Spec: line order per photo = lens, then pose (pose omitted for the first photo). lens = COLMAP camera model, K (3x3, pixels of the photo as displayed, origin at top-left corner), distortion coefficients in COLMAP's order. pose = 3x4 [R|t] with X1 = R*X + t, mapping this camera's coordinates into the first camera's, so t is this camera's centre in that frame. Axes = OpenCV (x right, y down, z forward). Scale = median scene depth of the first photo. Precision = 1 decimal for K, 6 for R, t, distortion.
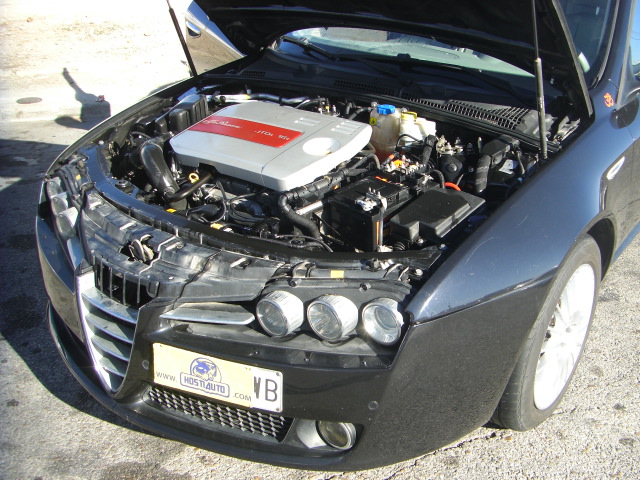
lens RADIAL K [[718.2, 0, 362.8], [0, 718.2, 240.1], [0, 0, 1]] dist [-0.189299, 0.111681]
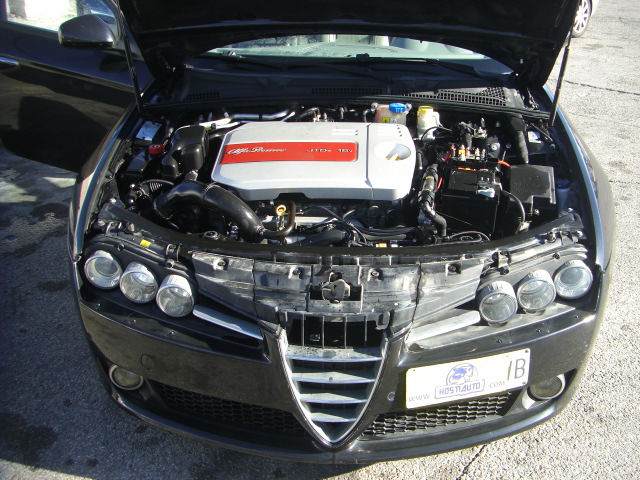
lens RADIAL K [[718.2, 0, 362.8], [0, 718.2, 240.1], [0, 0, 1]] dist [-0.189299, 0.111681]
pose [[0.824783, -0.258944, 0.502673, -0.781703], [0.242516, 0.965061, 0.099218, -0.143283], [-0.510802, 0.040073, 0.858764, 0.147296]]
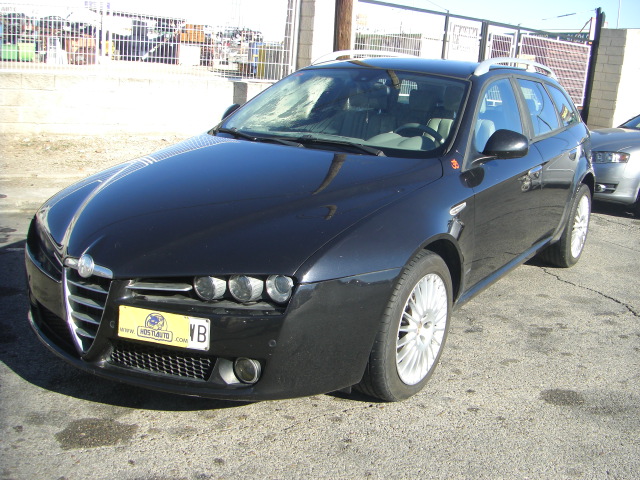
lens RADIAL K [[722.1, 0, 348.0], [0, 722.1, 240.4], [0, 0, 1]] dist [-0.197602, 0.104678]
pose [[0.997549, 0.011227, 0.069069, 0.058923], [0.002767, 0.979945, -0.199249, 0.291759], [-0.069921, 0.198952, 0.977512, -0.431877]]
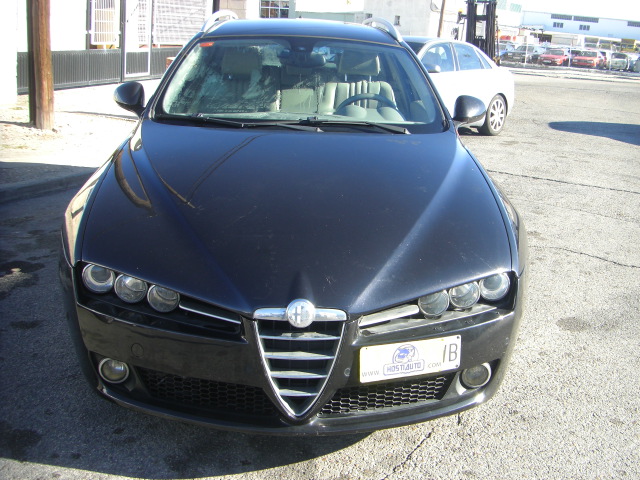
lens RADIAL K [[722.1, 0, 348.0], [0, 722.1, 240.4], [0, 0, 1]] dist [-0.197602, 0.104678]
pose [[0.776856, -0.174641, 0.604976, -0.990861], [0.243493, 0.969346, -0.032848, 0.002066], [-0.580694, 0.172826, 0.795566, -0.001806]]
